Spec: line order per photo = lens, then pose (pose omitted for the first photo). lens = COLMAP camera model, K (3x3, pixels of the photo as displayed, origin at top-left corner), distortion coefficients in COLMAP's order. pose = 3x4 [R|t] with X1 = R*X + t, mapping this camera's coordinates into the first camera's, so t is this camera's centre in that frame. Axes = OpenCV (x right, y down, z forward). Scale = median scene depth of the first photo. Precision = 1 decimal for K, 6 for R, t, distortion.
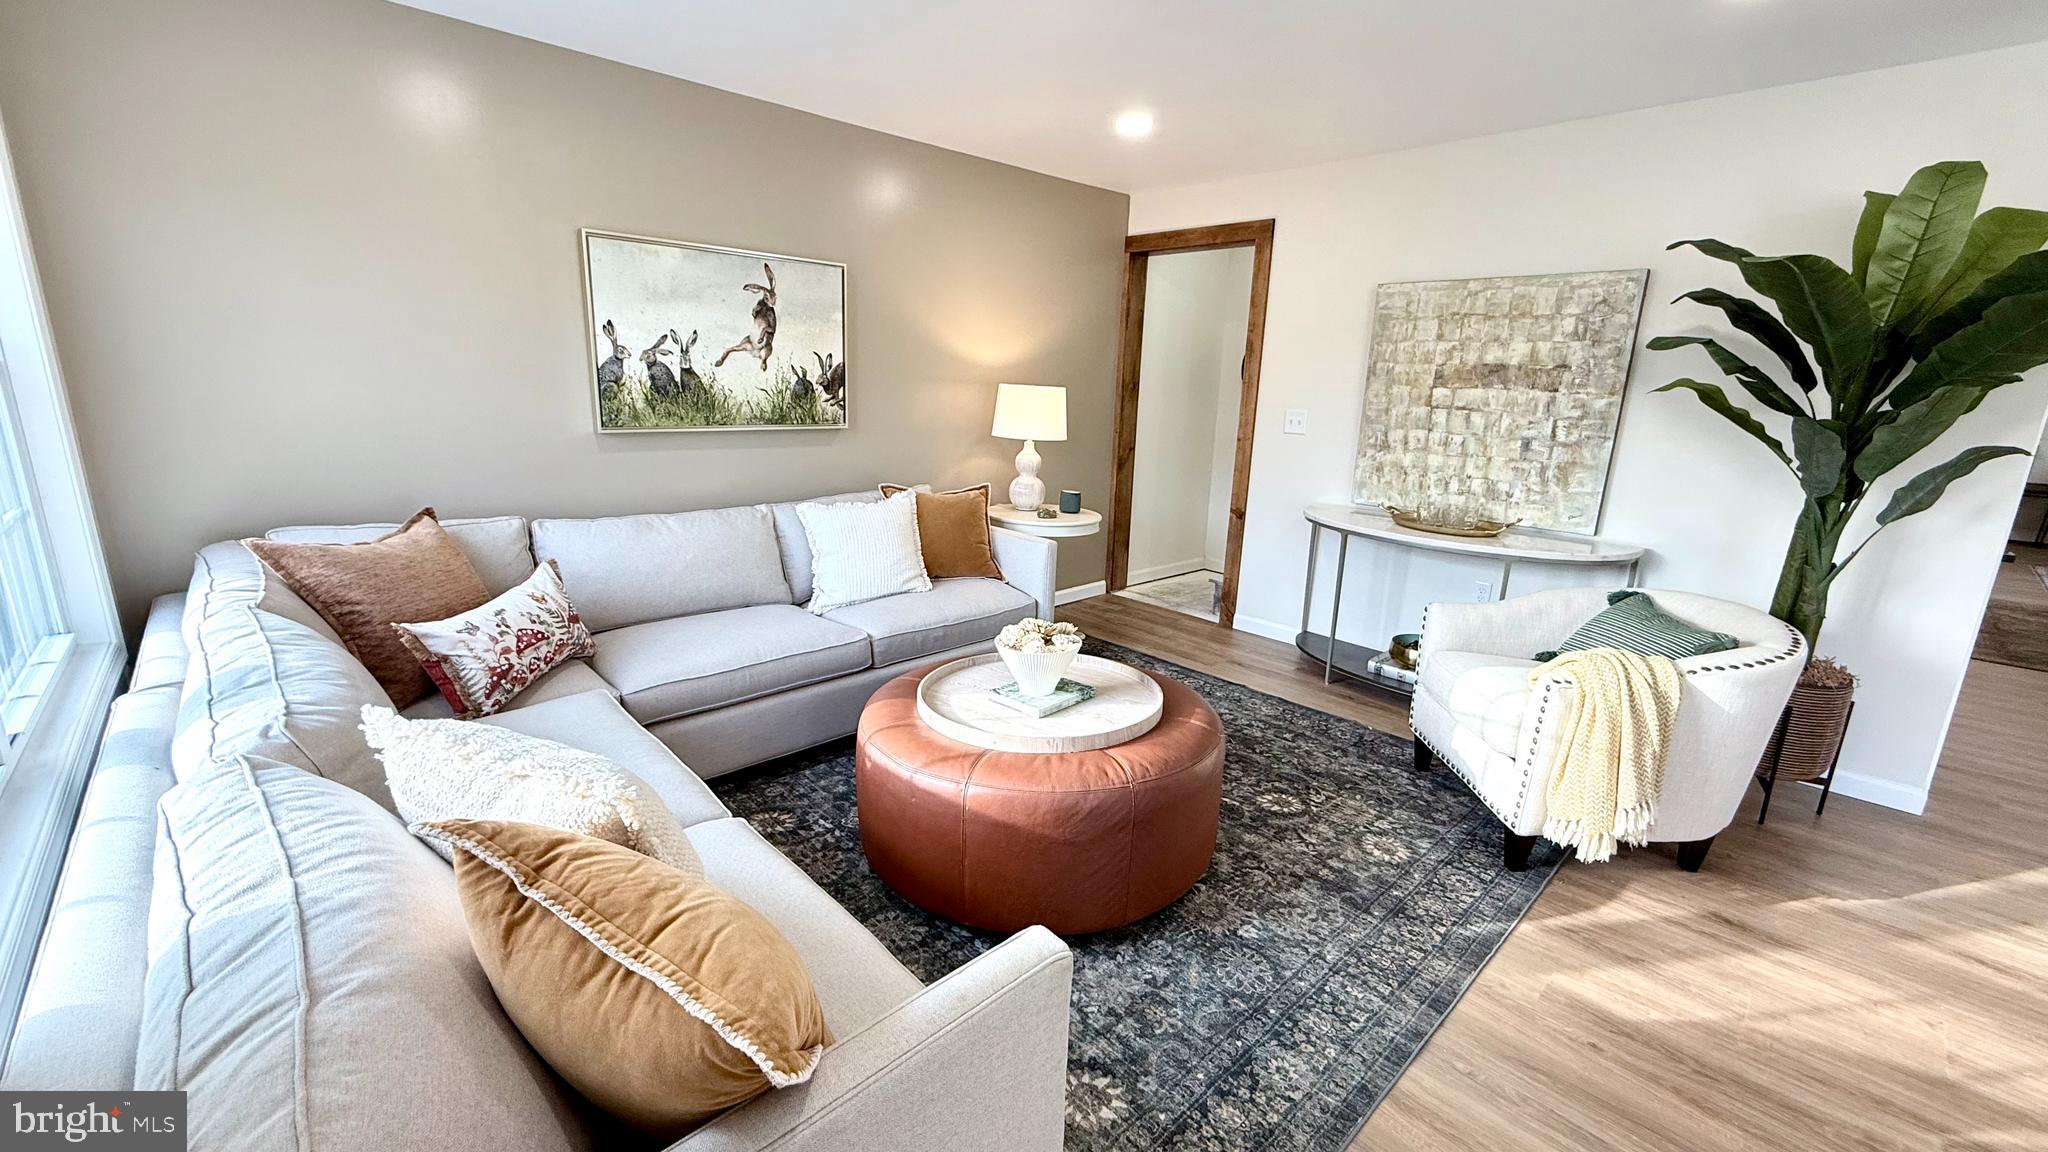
lens RADIAL K [[812.4, 0, 1014.6], [0, 812.4, 575.5], [0, 0, 1]] dist [-0.001038, -0.000184]
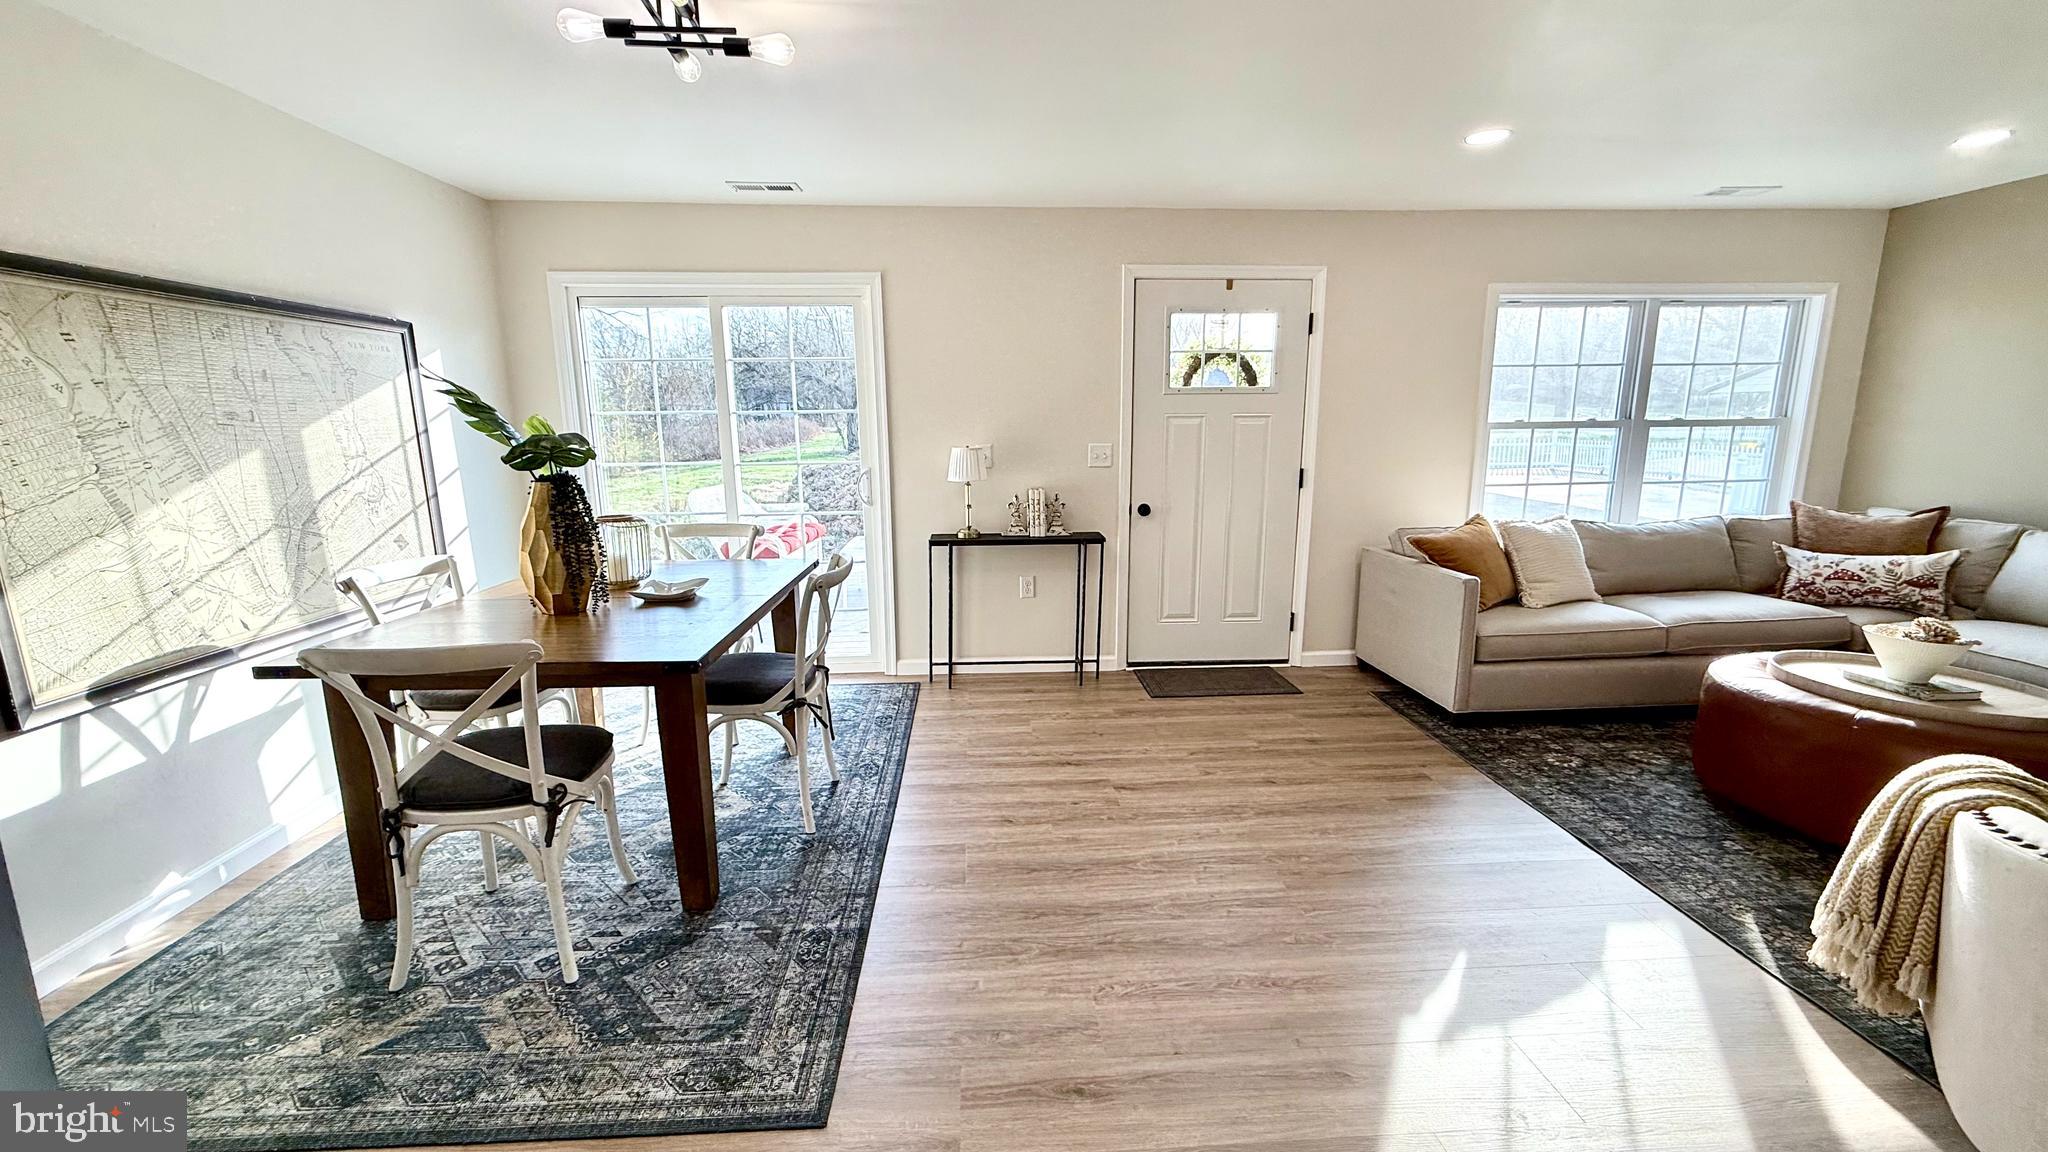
lens RADIAL K [[812.4, 0, 1011.8], [0, 812.4, 586.4], [0, 0, 1]] dist [-0.001038, -0.000184]
pose [[-0.644985, 0.129118, -0.753209, 1.159919], [-0.190343, 0.927417, 0.321975, -0.074293], [0.740111, 0.351037, -0.573593, 0.464816]]
